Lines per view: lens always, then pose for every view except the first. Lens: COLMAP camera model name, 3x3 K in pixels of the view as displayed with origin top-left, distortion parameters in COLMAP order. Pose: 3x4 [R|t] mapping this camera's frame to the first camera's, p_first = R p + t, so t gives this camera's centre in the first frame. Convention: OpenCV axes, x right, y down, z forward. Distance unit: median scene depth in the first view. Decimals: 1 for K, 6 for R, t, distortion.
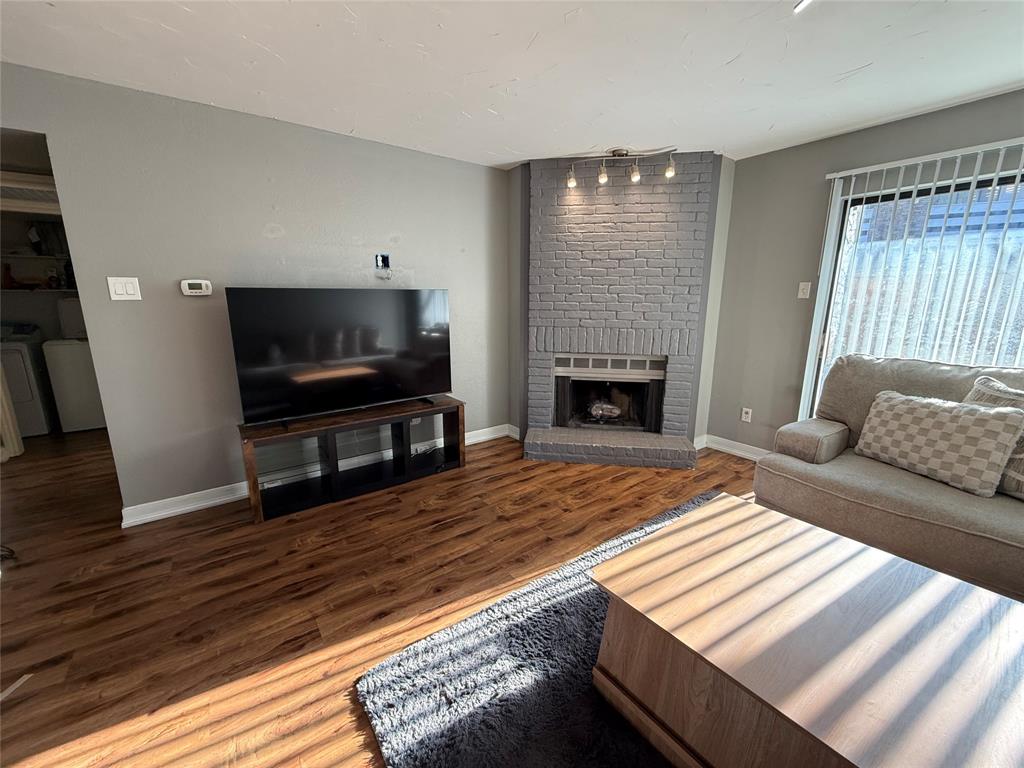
lens RADIAL K [[410.1, 0, 506.6], [0, 410.1, 383.9], [0, 0, 1]] dist [0.001619, 0.000054]
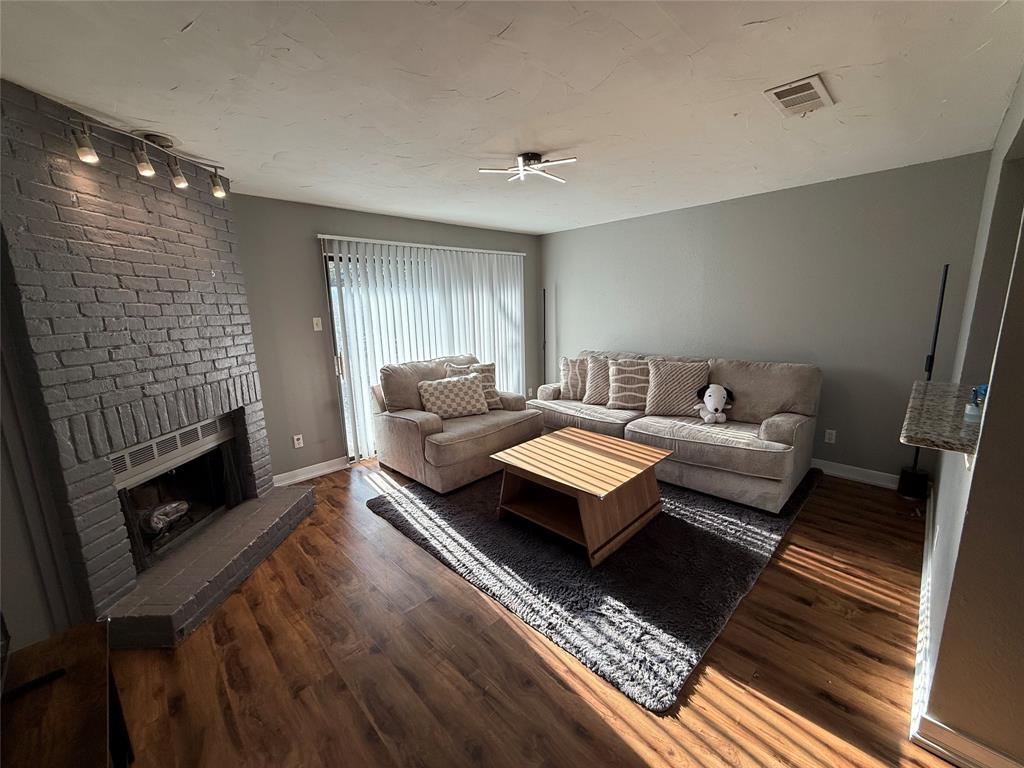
lens RADIAL K [[410.1, 0, 511.7], [0, 410.1, 384.8], [0, 0, 1]] dist [0.001619, 0.000054]
pose [[-0.145949, -0.187323, 0.971395, -0.526188], [0.234811, 0.947291, 0.217955, -0.173921], [-0.961022, 0.259904, -0.094271, 0.564058]]
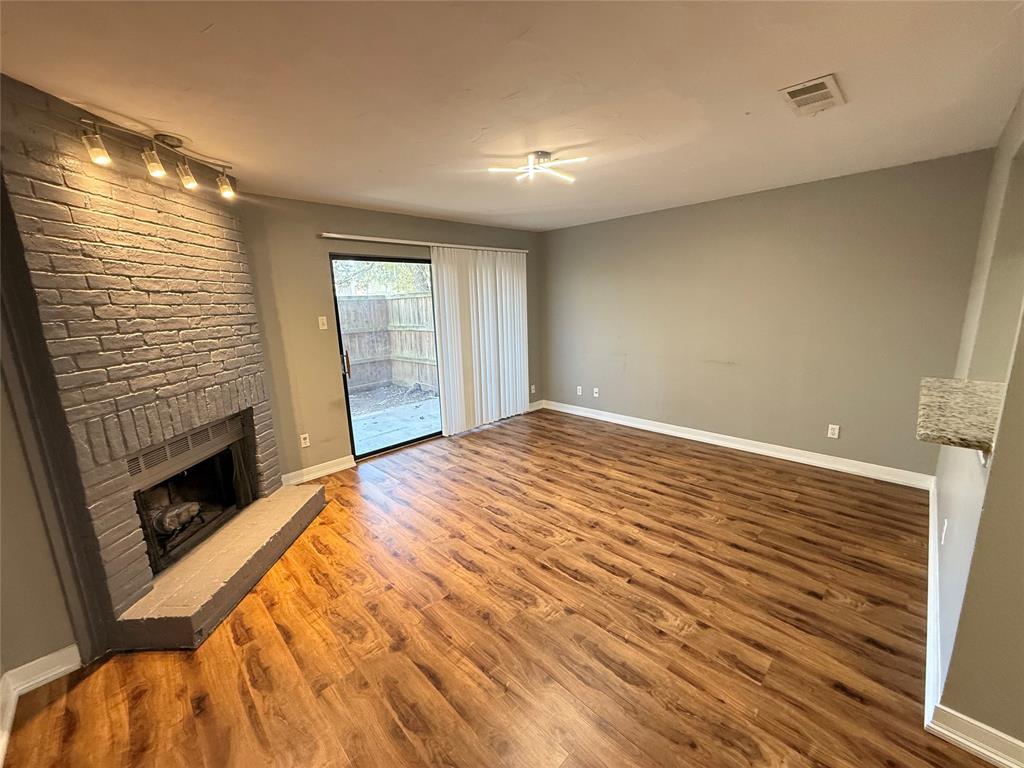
lens RADIAL K [[410.1, 0, 511.8], [0, 410.1, 384.6], [0, 0, 1]] dist [0.001619, 0.000054]
pose [[-0.156533, -0.196183, 0.967993, -0.524006], [0.239197, 0.943368, 0.229873, -0.186872], [-0.958270, 0.267524, -0.100742, 0.589844]]
